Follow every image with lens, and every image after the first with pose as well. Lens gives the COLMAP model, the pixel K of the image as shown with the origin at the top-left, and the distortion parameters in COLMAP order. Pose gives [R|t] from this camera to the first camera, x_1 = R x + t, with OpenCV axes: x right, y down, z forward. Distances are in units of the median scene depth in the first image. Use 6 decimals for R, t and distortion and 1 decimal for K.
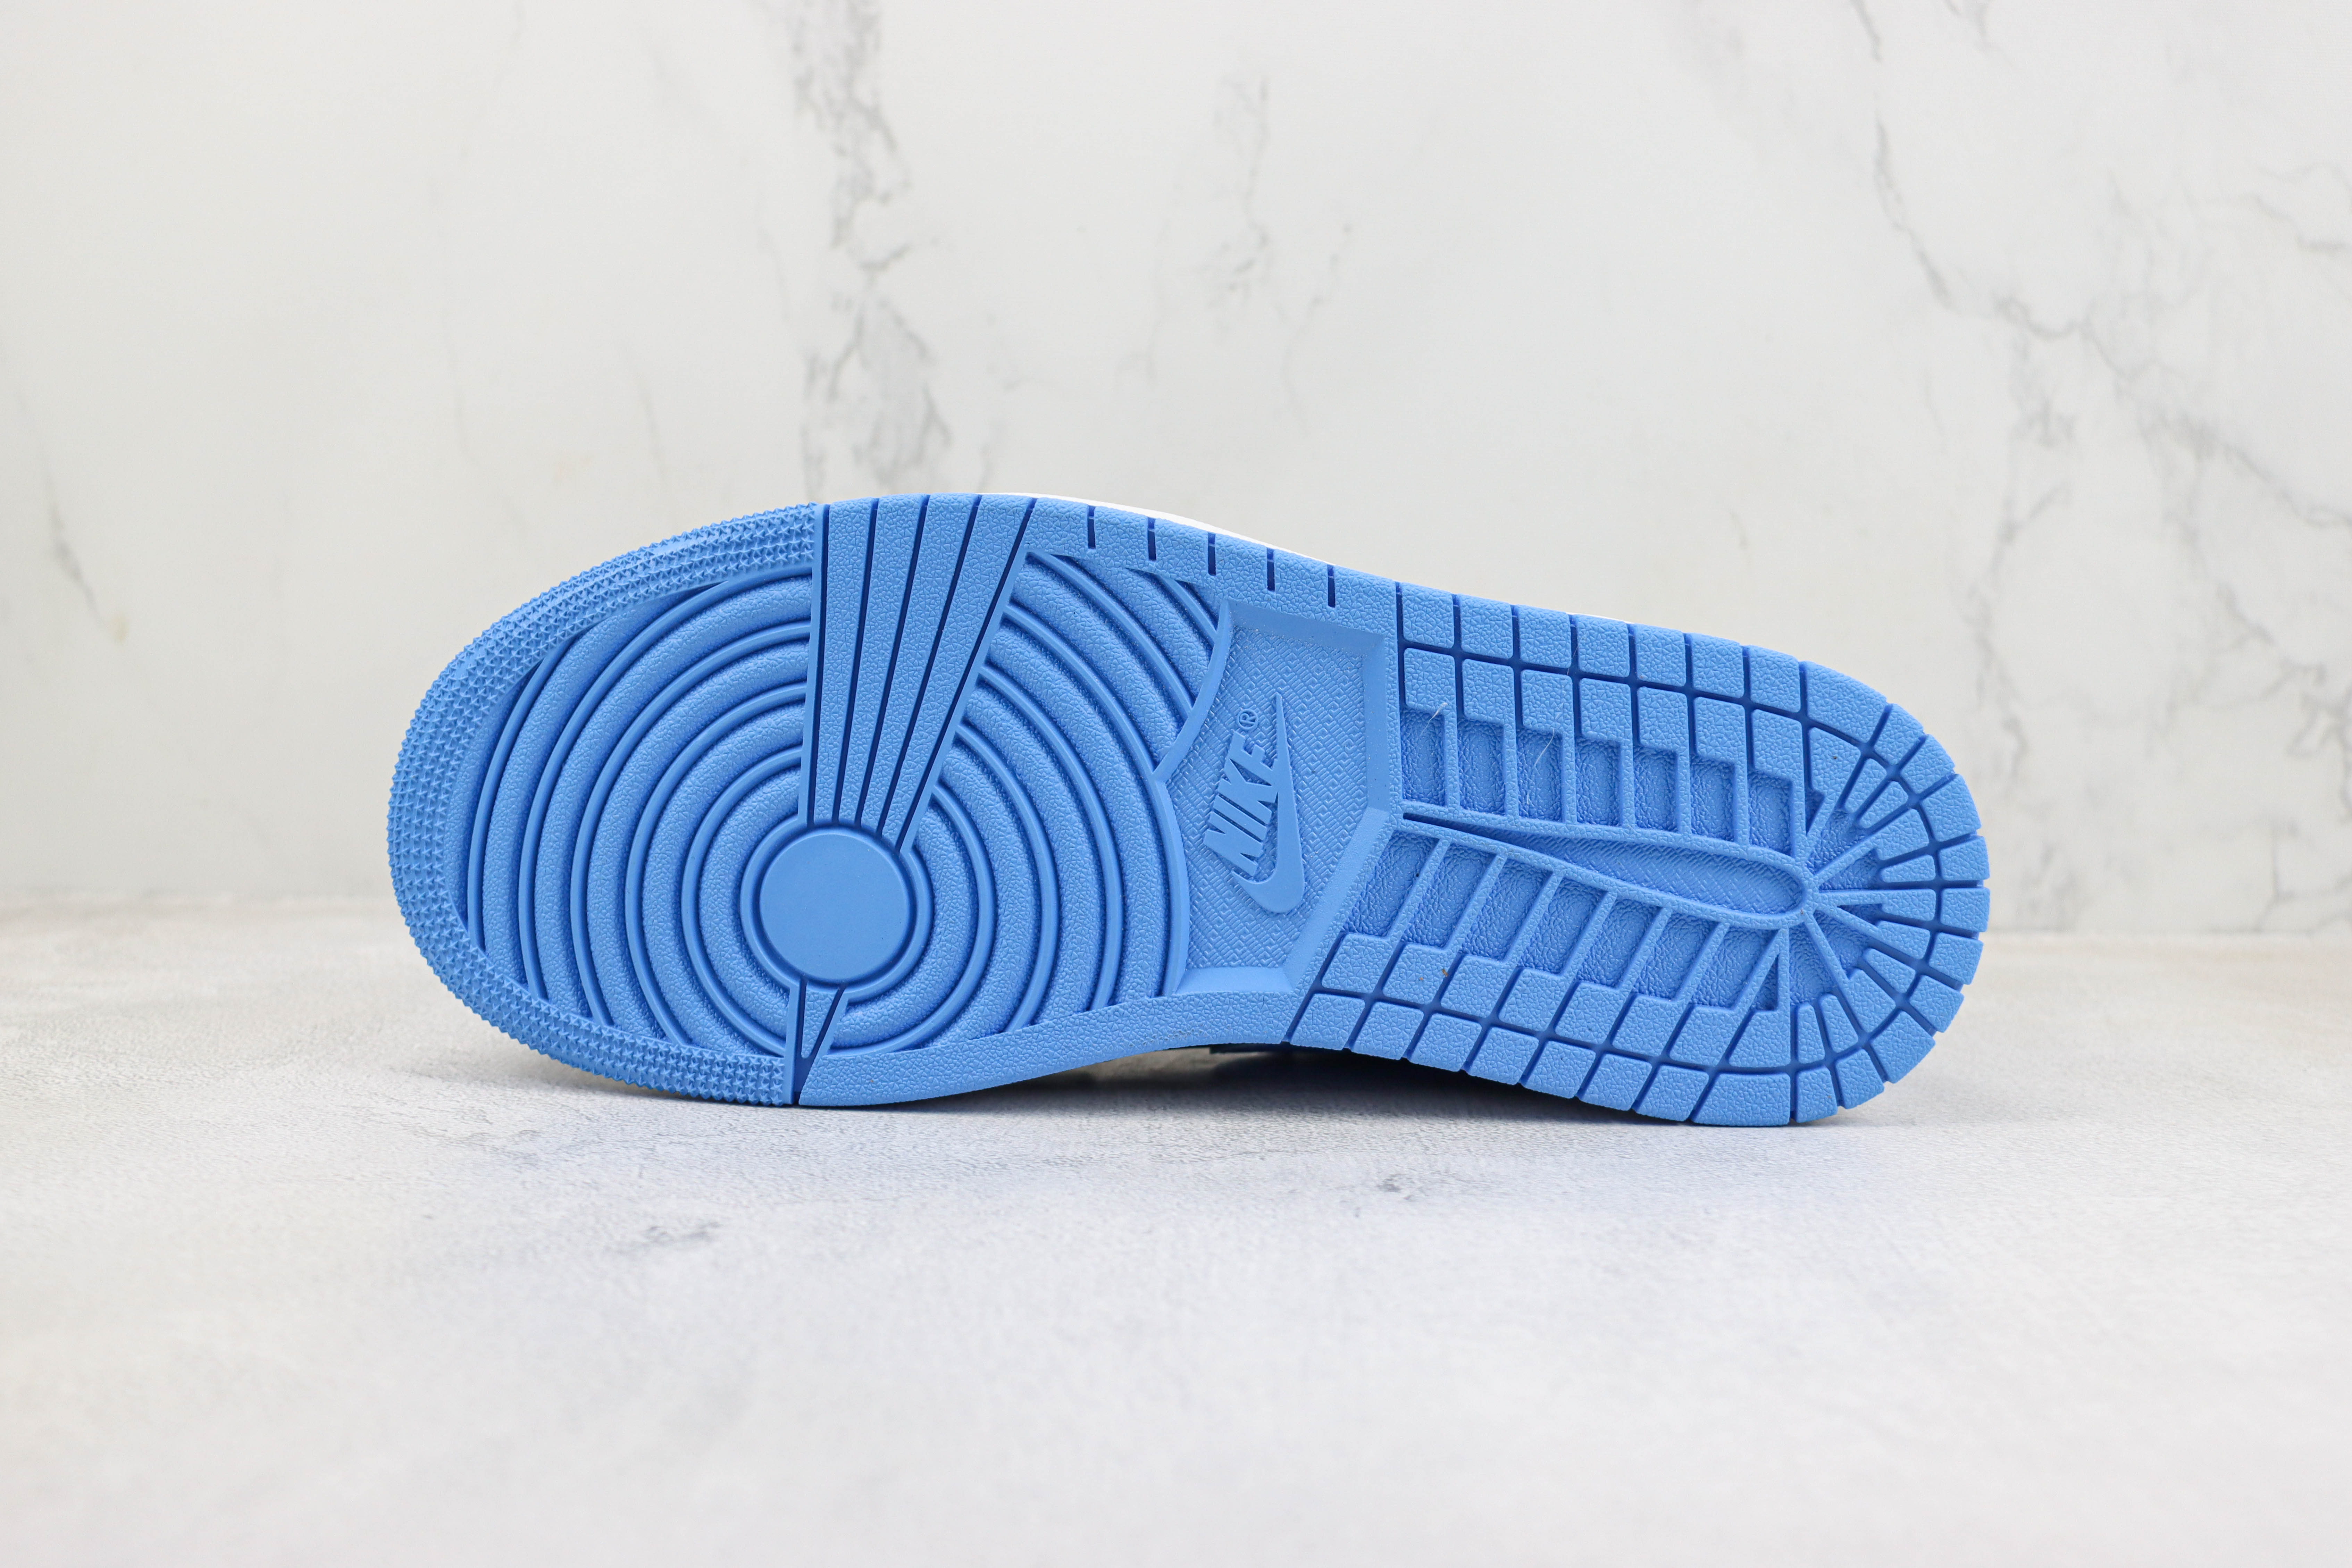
lens RADIAL K [[2550.2, 0, 1138.4], [0, 2550.2, 781.8], [0, 0, 1]] dist [-0.077632, 0.017100]
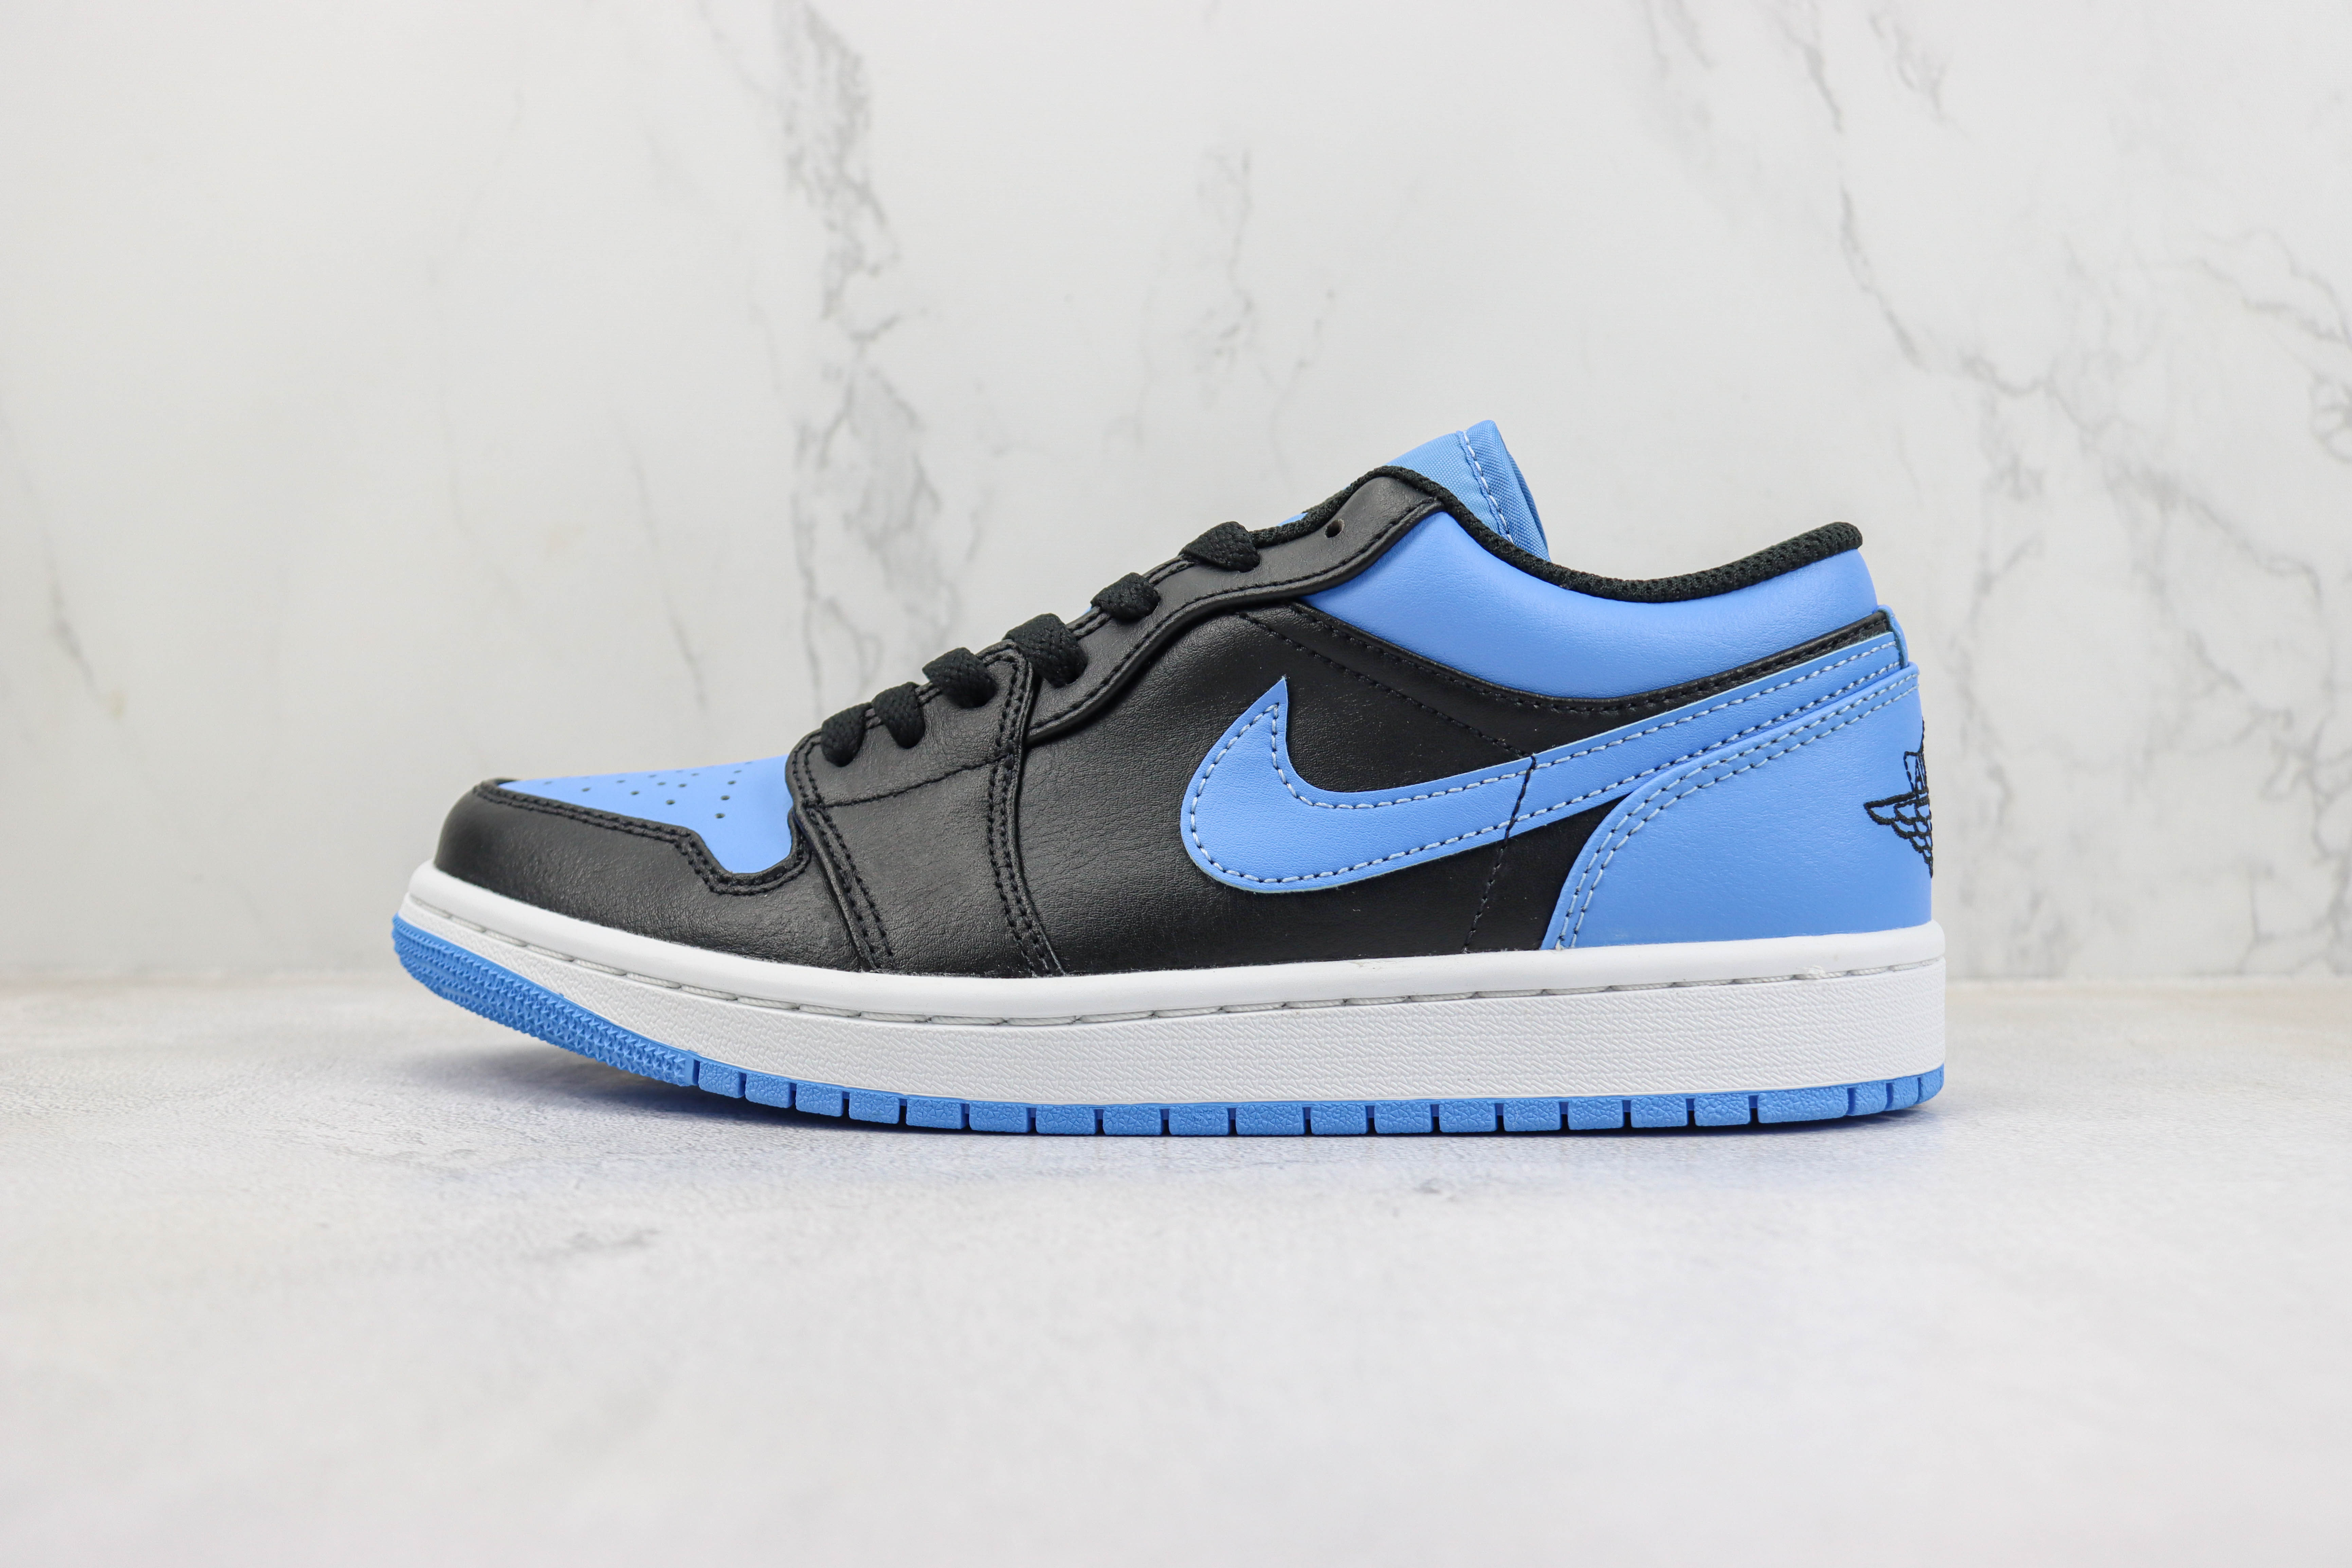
lens RADIAL K [[2218.4, 0, 1176.0], [0, 2218.4, 784.0], [0, 0, 1]] dist [-0.121689, 0.030982]
pose [[0.999620, -0.012369, 0.024650, -0.003686], [0.014399, 0.996365, -0.083962, 0.050964], [-0.023522, 0.084285, 0.996164, 0.140887]]
